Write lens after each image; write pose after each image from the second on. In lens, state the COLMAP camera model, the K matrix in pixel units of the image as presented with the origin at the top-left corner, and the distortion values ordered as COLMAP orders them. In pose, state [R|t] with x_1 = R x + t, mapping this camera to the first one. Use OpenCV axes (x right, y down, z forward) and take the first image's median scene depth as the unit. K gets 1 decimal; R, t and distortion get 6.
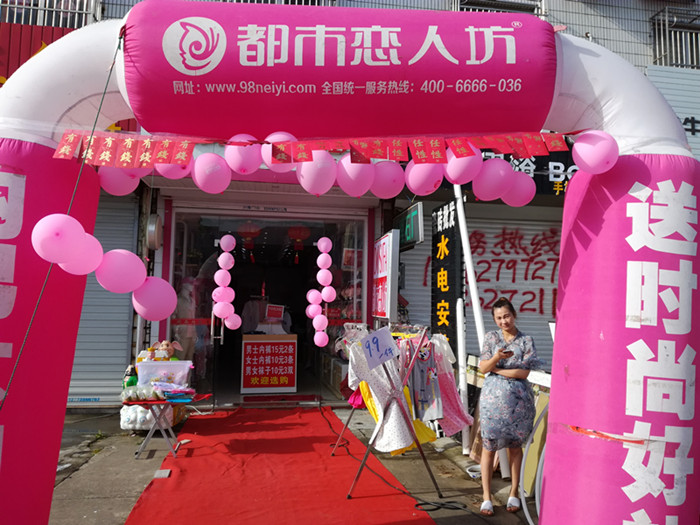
lens RADIAL K [[567.2, 0, 350.0], [0, 567.2, 262.5], [0, 0, 1]] dist [0.052348, -0.148514]
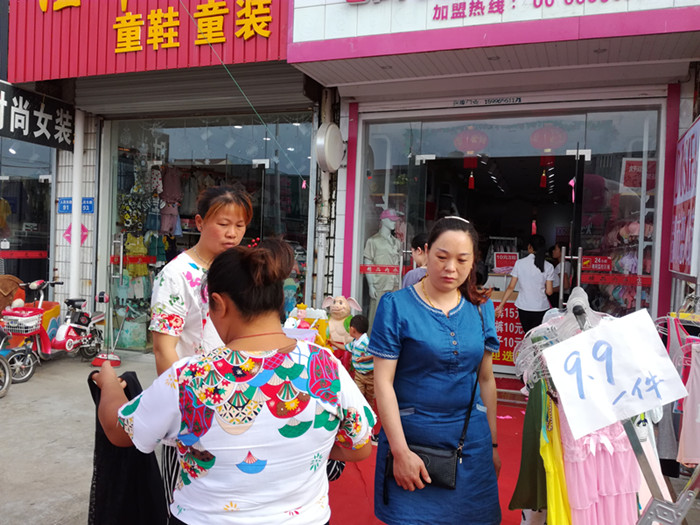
lens RADIAL K [[567.2, 0, 350.0], [0, 567.2, 262.5], [0, 0, 1]] dist [0.052348, -0.148514]
pose [[0.870899, 0.026717, -0.490735, 0.040978], [0.019062, 0.995934, 0.088051, 0.029056], [0.491092, -0.086038, 0.866849, 0.338369]]
